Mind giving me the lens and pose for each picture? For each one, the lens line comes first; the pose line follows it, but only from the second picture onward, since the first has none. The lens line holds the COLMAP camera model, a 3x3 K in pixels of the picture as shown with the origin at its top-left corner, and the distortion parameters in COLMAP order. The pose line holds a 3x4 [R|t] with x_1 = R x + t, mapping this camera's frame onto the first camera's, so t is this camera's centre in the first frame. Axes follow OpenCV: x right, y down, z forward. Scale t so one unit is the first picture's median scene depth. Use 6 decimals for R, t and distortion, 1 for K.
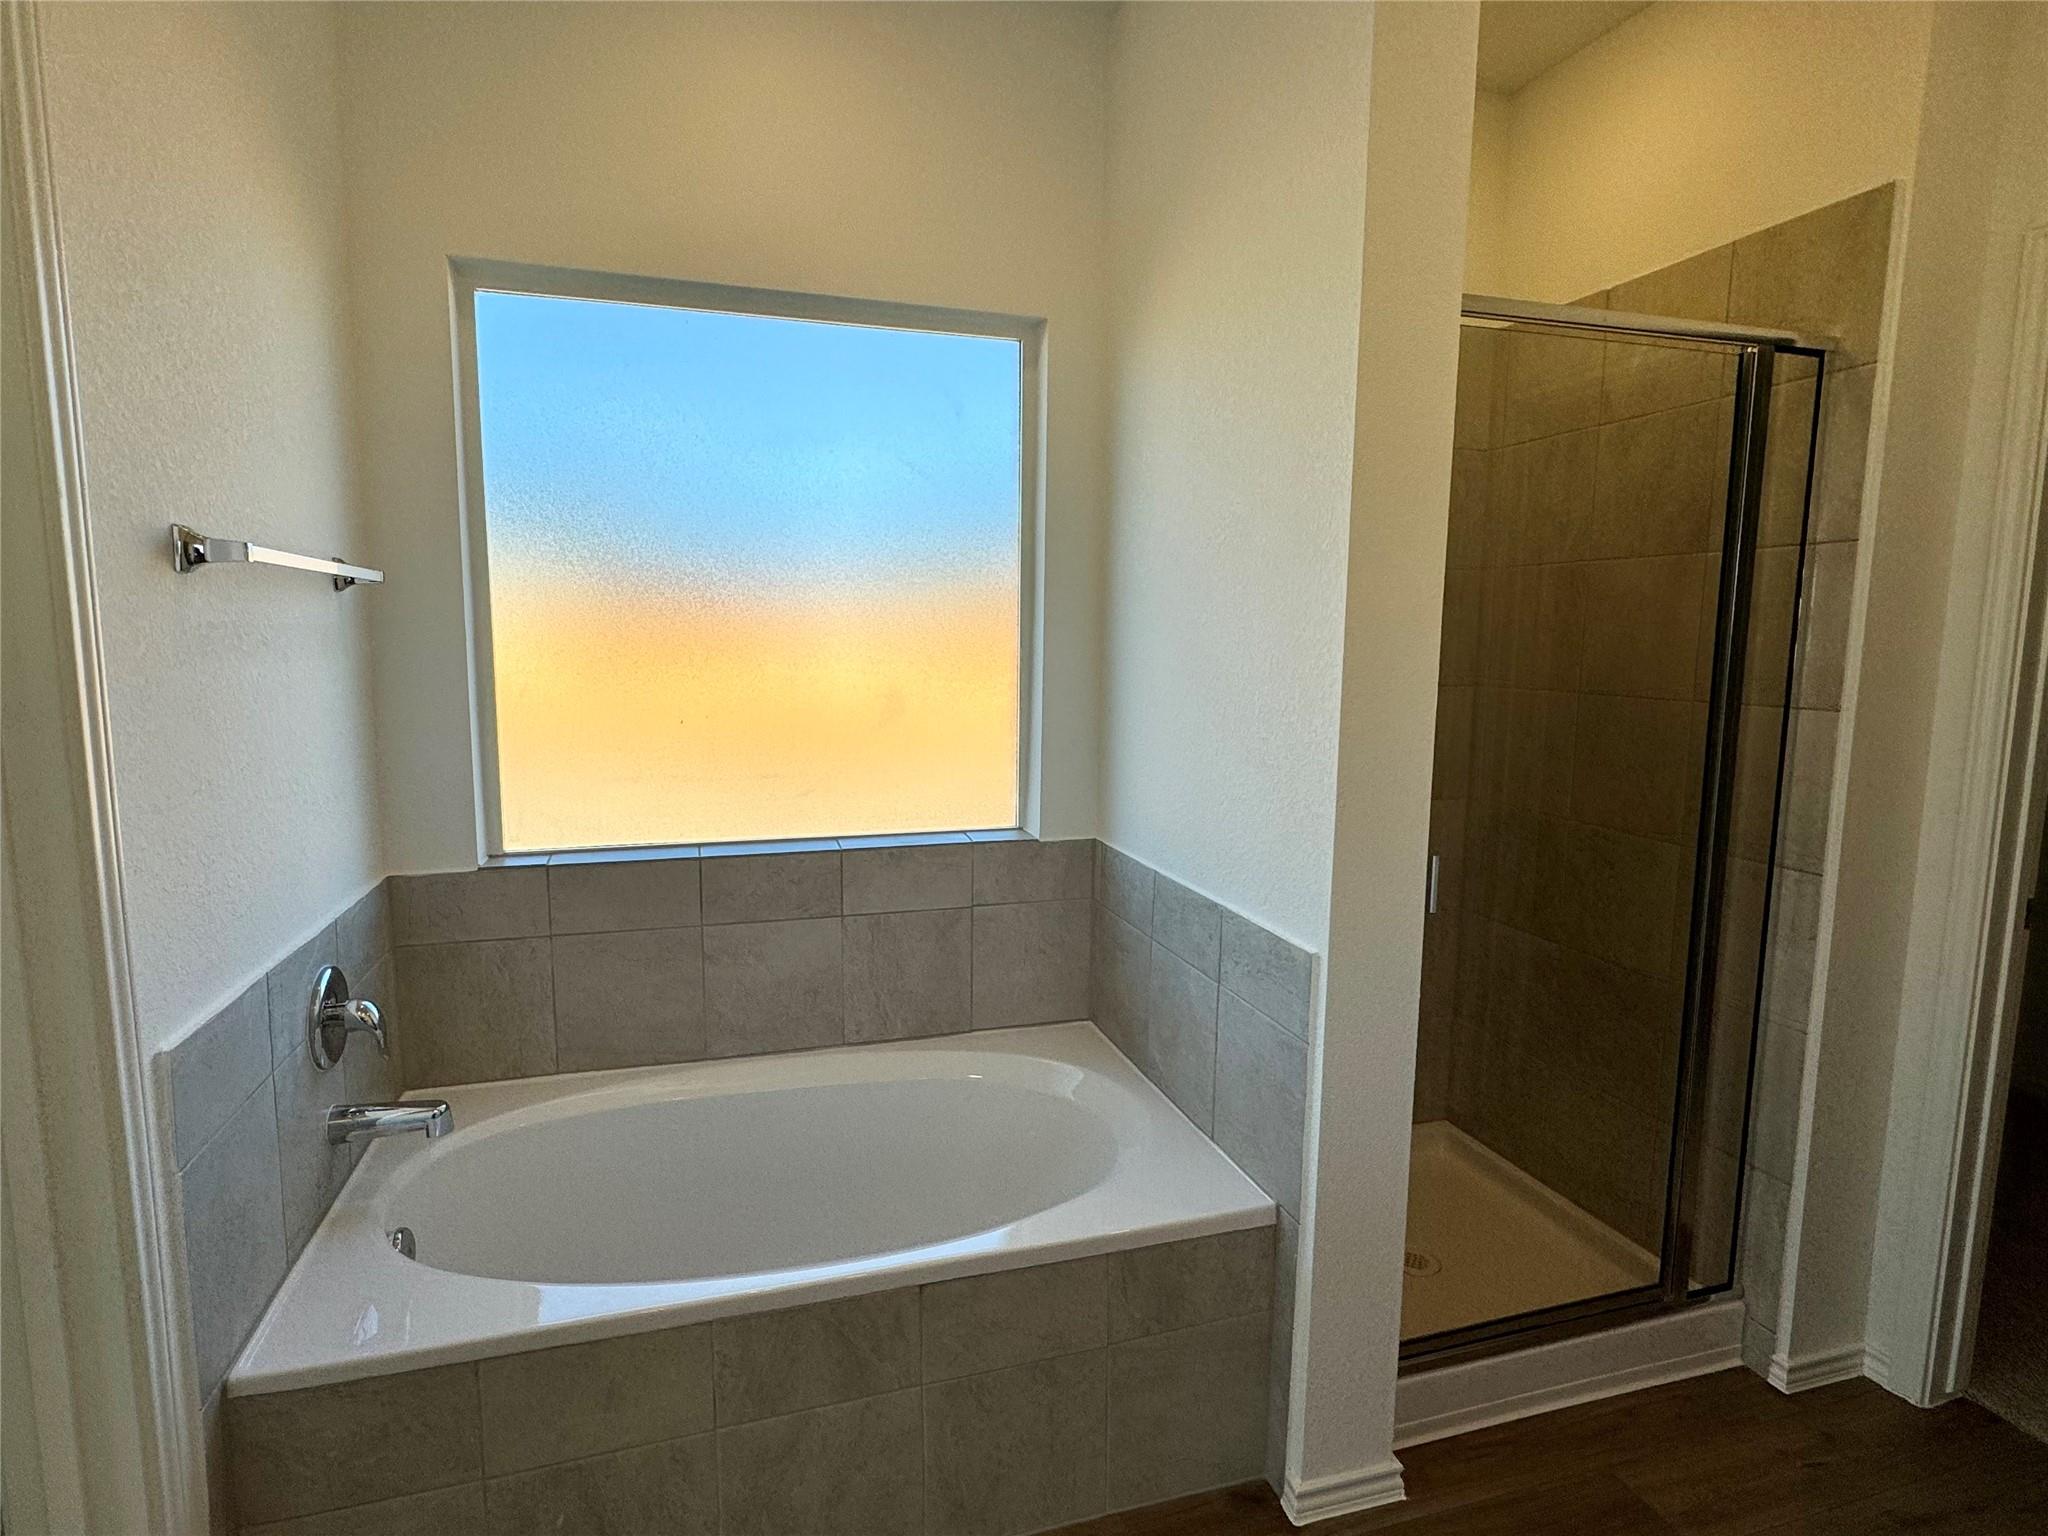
lens RADIAL K [[1084.6, 0, 1024.0], [0, 1084.6, 768.0], [0, 0, 1]] dist [-0.000355, -0.000183]
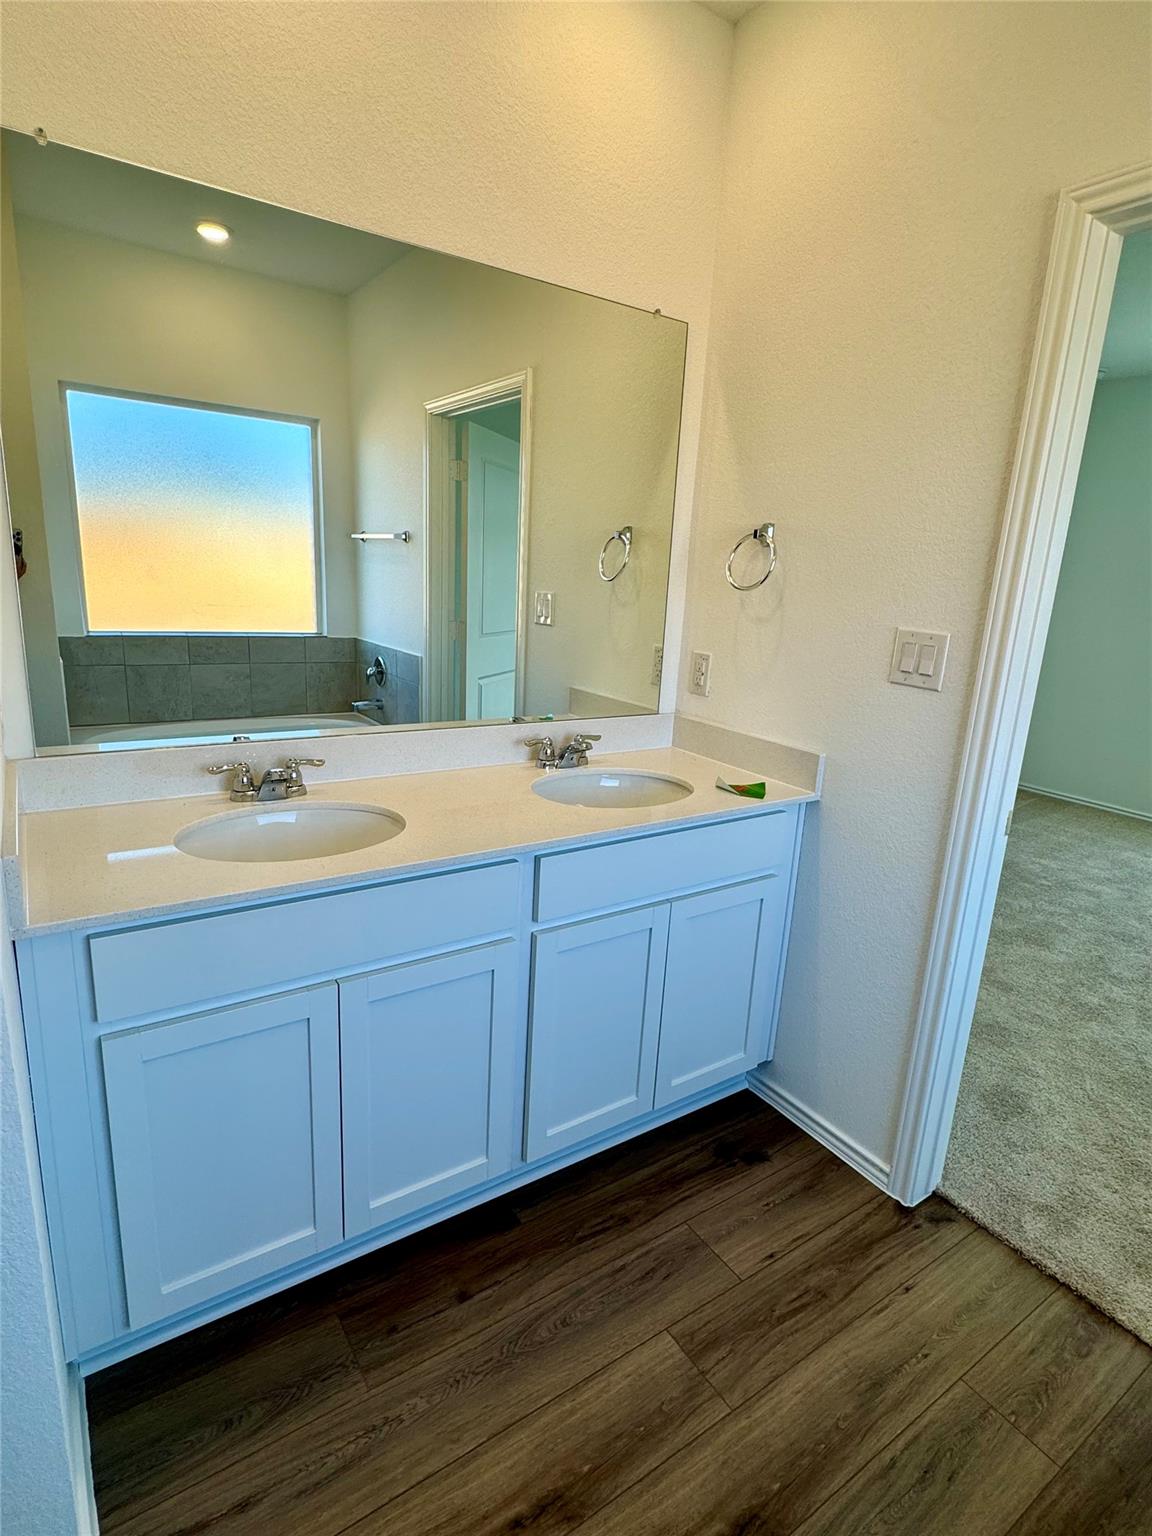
lens RADIAL K [[813.5, 0, 576.0], [0, 813.5, 768.0], [0, 0, 1]] dist [-0.000355, -0.000183]
pose [[0.952599, -0.046014, 0.300730, -0.018327], [0.005314, 0.990862, 0.134777, 0.136791], [-0.304183, -0.126790, 0.944138, -1.055575]]
